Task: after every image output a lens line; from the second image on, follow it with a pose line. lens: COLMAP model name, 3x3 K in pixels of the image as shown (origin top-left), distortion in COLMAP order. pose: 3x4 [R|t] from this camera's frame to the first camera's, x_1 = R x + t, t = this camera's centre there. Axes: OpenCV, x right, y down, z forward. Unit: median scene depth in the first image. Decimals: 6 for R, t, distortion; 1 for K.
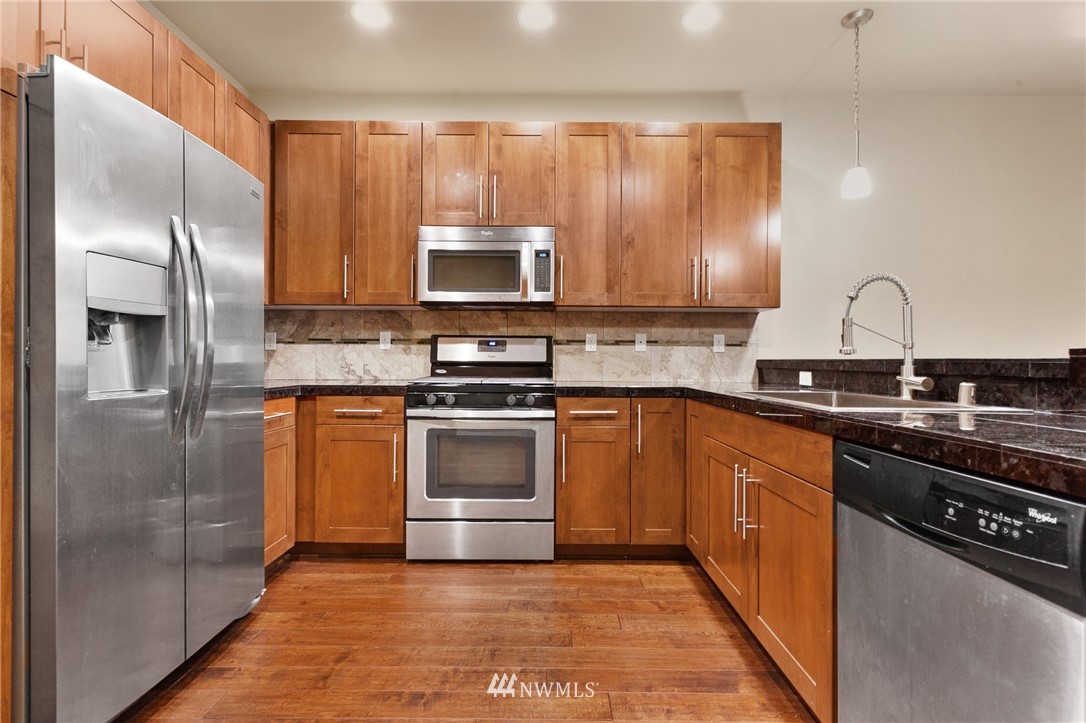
lens RADIAL K [[519.4, 0, 544.8], [0, 519.4, 356.8], [0, 0, 1]] dist [-0.001568, 0.000167]
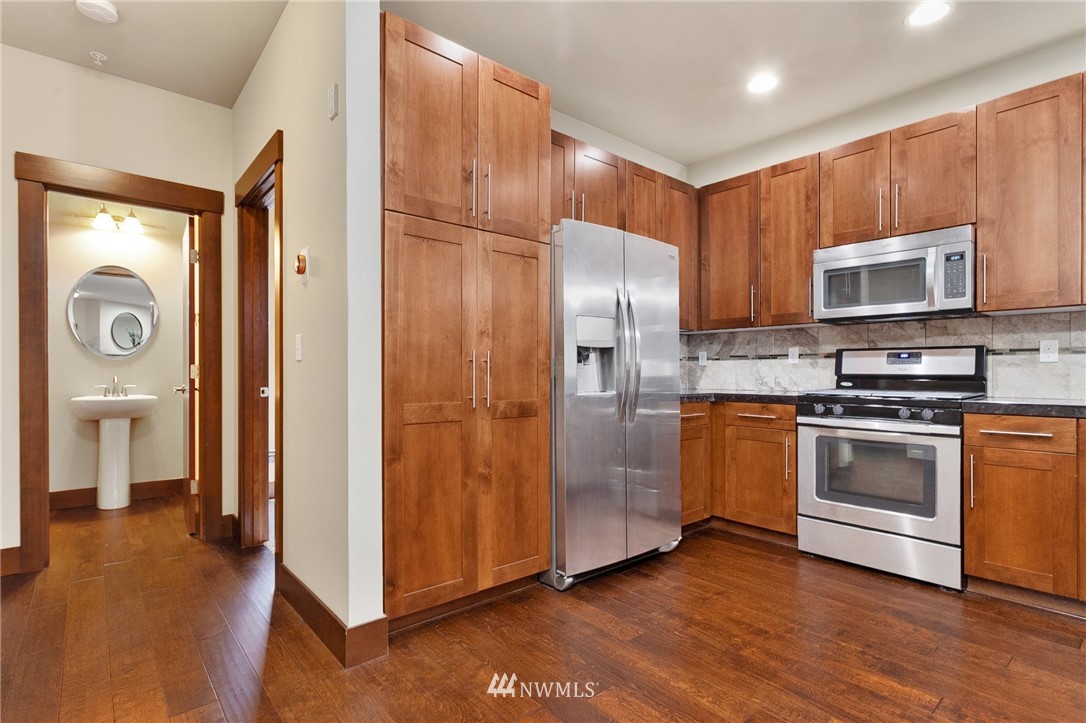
lens RADIAL K [[532.5, 0, 547.9], [0, 532.5, 370.4], [0, 0, 1]] dist [0.003924, 0.000208]
pose [[0.658280, -0.007256, -0.752738, 0.228381], [0.007147, 0.999969, -0.003389, 0.000196], [0.752739, -0.003148, 0.658311, -0.157449]]
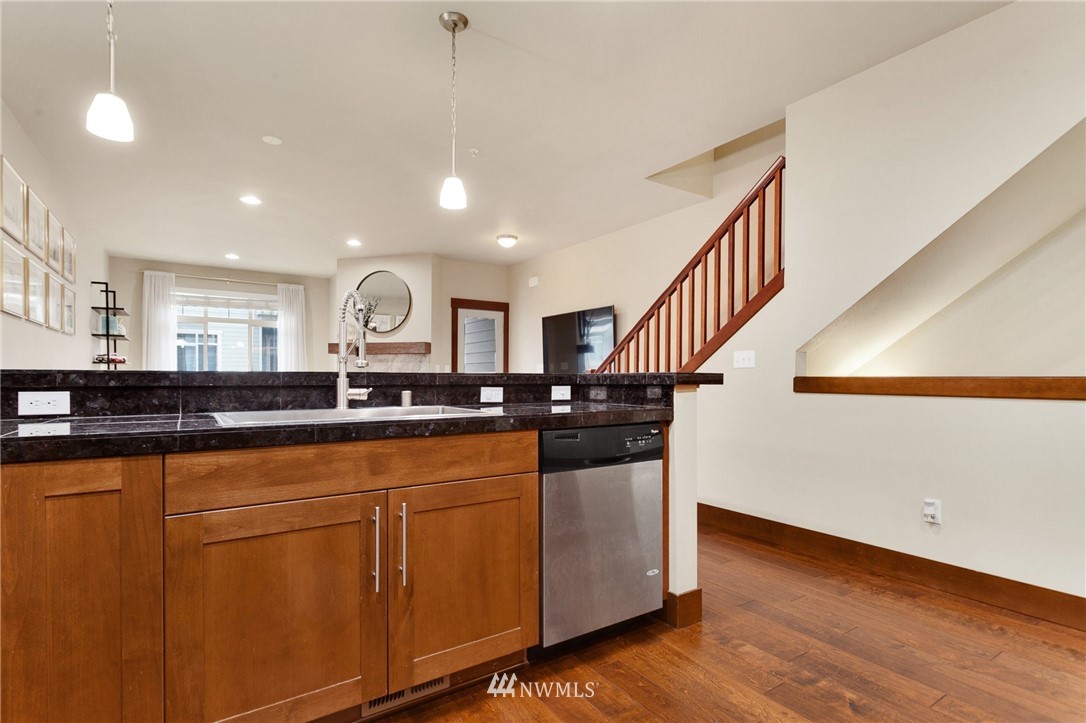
lens RADIAL K [[529.7, 0, 541.2], [0, 529.7, 378.3], [0, 0, 1]] dist [-0.001257, 0.000043]
pose [[-0.553293, -0.010713, 0.832918, -0.280665], [-0.012585, 0.999911, 0.004501, 0.004139], [-0.832892, -0.007992, -0.553378, 0.800181]]
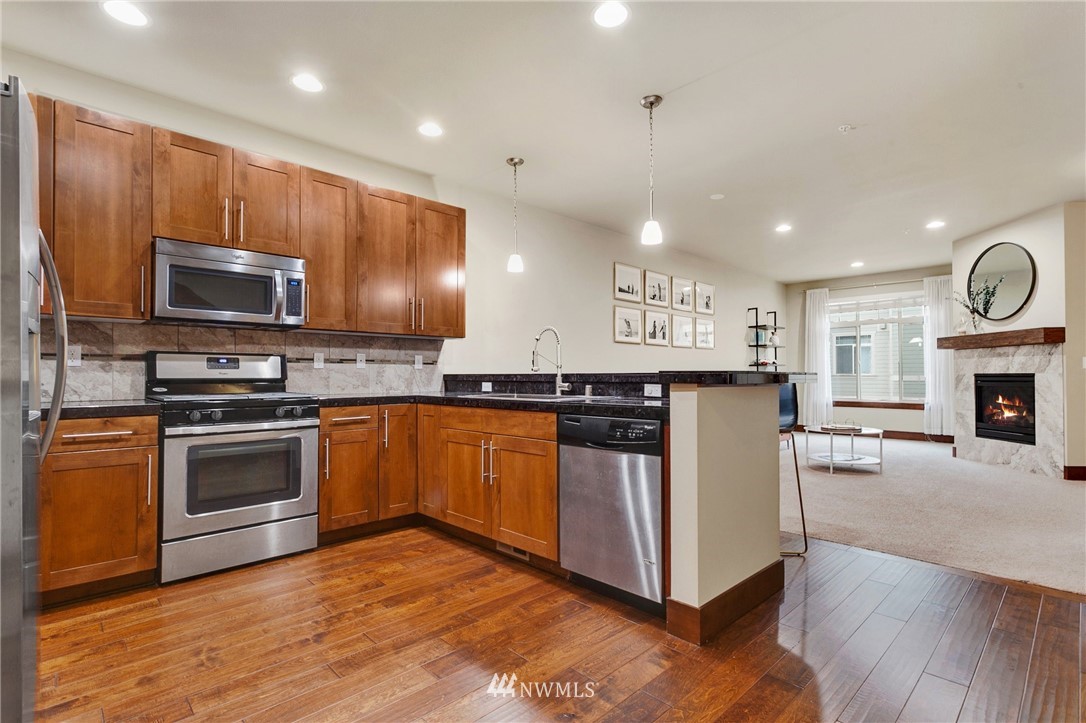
lens RADIAL K [[521.1, 0, 547.0], [0, 521.1, 366.9], [0, 0, 1]] dist [0.003969, 0.000871]
pose [[0.715533, 0.002014, 0.698576, -0.397300], [0.003121, 0.999977, -0.006079, -0.005745], [-0.698572, 0.006530, 0.715510, -0.188523]]
